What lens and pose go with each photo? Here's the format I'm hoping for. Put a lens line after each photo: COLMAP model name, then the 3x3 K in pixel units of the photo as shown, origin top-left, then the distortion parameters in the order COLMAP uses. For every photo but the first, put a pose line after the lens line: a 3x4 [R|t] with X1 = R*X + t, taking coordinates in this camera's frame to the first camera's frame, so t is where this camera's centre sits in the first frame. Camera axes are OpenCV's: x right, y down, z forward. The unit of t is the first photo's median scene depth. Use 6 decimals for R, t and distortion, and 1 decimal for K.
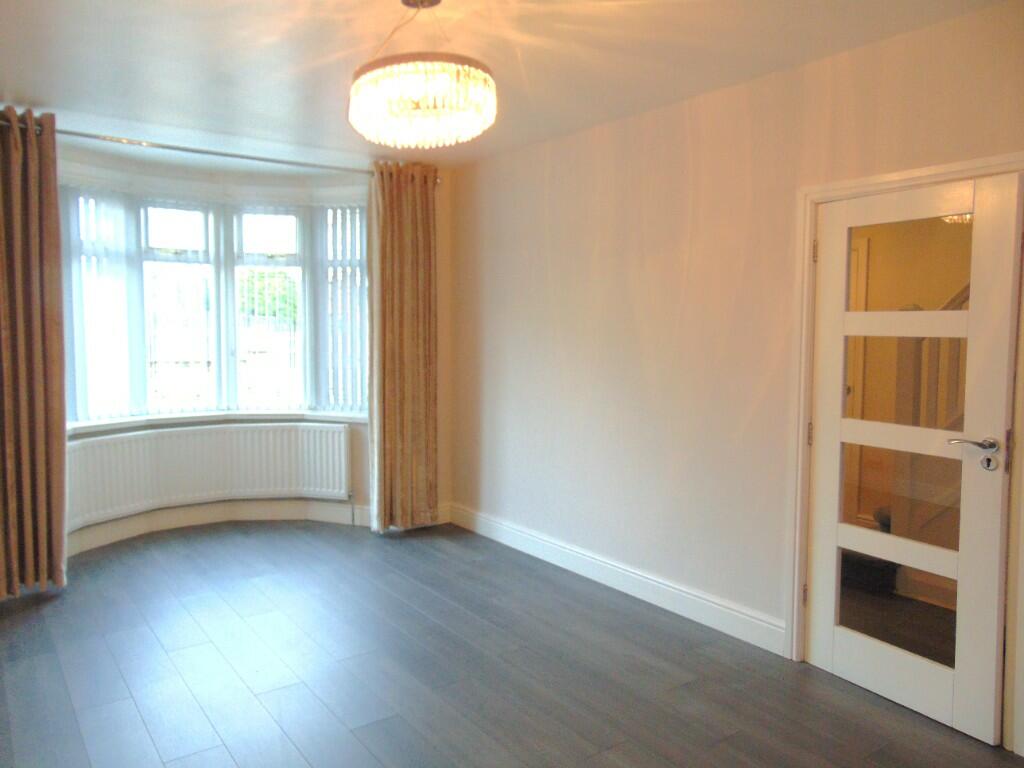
lens RADIAL K [[766.3, 0, 509.7], [0, 766.3, 378.6], [0, 0, 1]] dist [-0.033462, 0.066857]
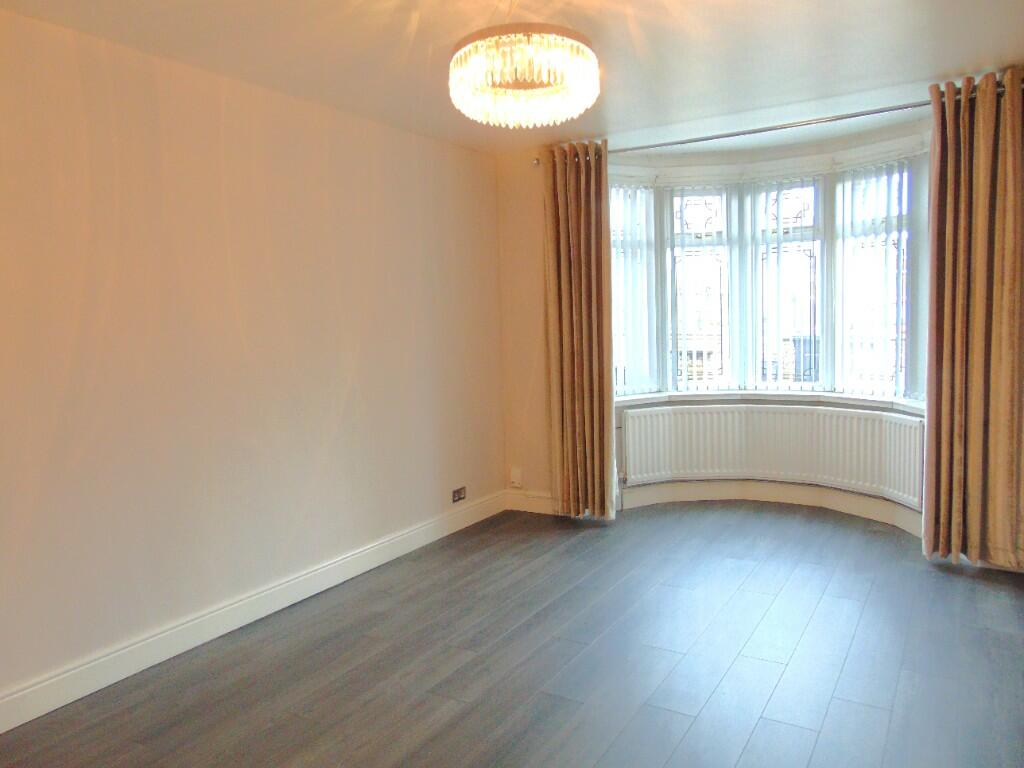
lens RADIAL K [[766.3, 0, 509.7], [0, 766.3, 378.6], [0, 0, 1]] dist [-0.033462, 0.066857]
pose [[0.401651, 0.062242, -0.913675, 0.432860], [-0.031108, 0.998039, 0.054314, -0.017874], [0.915264, 0.006607, 0.402800, 0.322085]]
